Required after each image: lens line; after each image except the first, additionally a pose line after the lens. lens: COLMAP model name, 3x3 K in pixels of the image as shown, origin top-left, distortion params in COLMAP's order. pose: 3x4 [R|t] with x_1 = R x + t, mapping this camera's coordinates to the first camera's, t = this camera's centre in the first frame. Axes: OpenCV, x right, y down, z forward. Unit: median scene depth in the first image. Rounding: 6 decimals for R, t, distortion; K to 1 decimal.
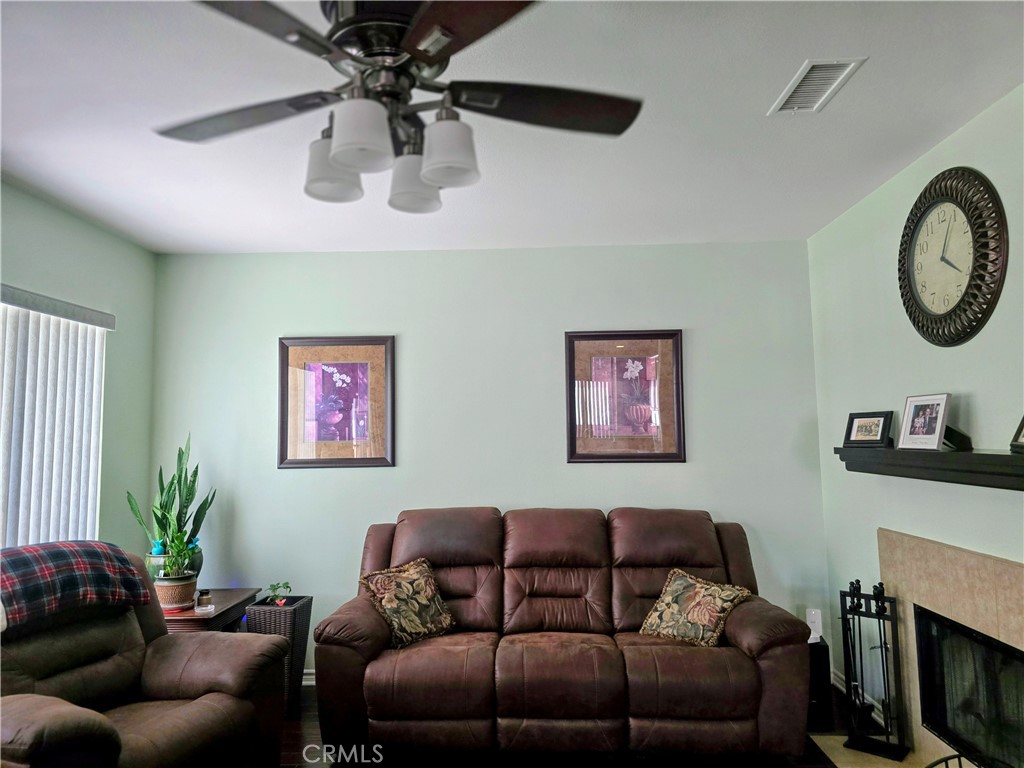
lens RADIAL K [[692.6, 0, 502.0], [0, 692.6, 375.0], [0, 0, 1]] dist [0.057470, -0.055277]
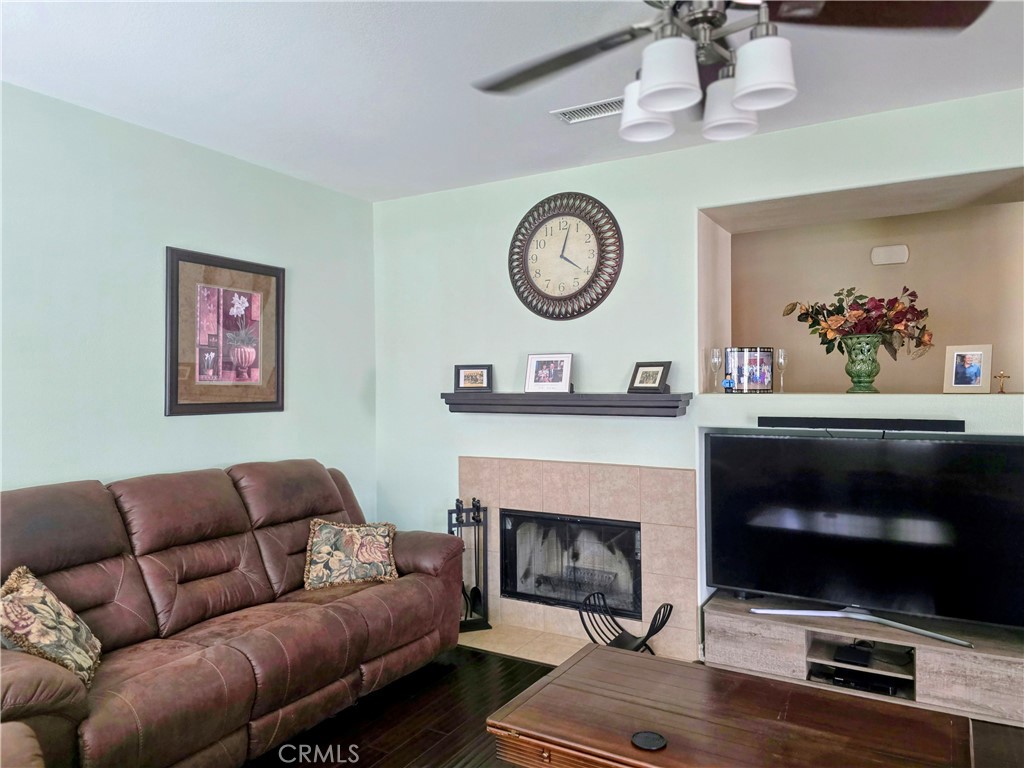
lens RADIAL K [[692.6, 0, 540.5], [0, 692.6, 390.6], [0, 0, 1]] dist [0.057470, -0.055277]
pose [[0.453776, 0.006321, 0.891094, -0.530547], [-0.079076, 0.996316, 0.033201, 0.049300], [-0.887600, -0.085530, 0.452604, 0.337279]]
